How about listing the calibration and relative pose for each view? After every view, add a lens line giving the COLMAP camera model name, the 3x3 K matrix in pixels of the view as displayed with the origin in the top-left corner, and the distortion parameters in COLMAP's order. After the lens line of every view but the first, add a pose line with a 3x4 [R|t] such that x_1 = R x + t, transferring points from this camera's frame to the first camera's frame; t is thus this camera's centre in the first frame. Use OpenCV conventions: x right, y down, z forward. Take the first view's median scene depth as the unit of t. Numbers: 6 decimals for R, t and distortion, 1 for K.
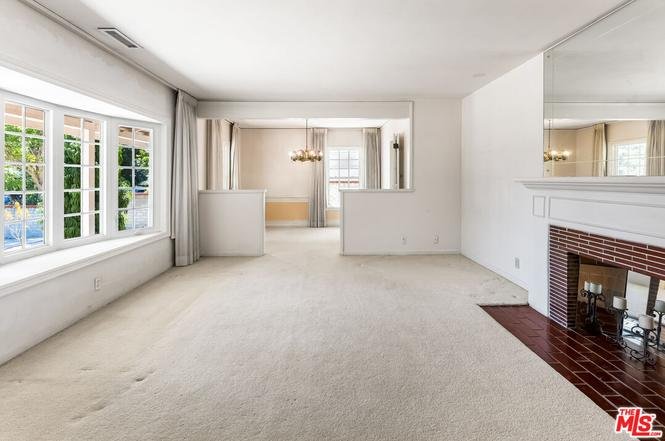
lens RADIAL K [[308.1, 0, 329.4], [0, 308.1, 187.8], [0, 0, 1]] dist [-0.000837, -0.000121]
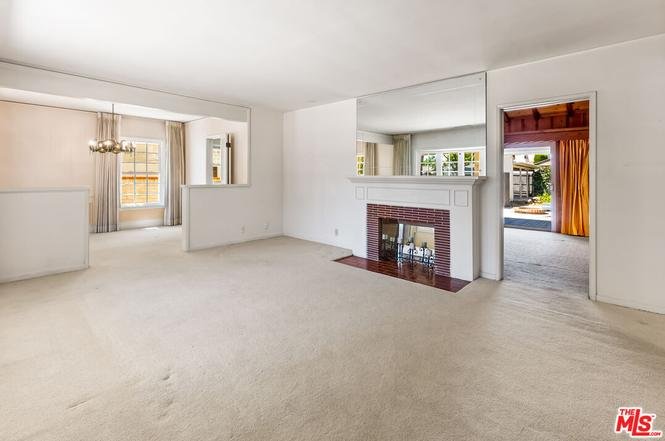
lens RADIAL K [[308.1, 0, 329.4], [0, 308.1, 187.8], [0, 0, 1]] dist [-0.000837, -0.000121]
pose [[0.696136, -0.016235, 0.717726, -0.353043], [0.009258, 0.999864, 0.013638, 0.004248], [-0.717850, -0.002849, 0.696192, -0.018377]]
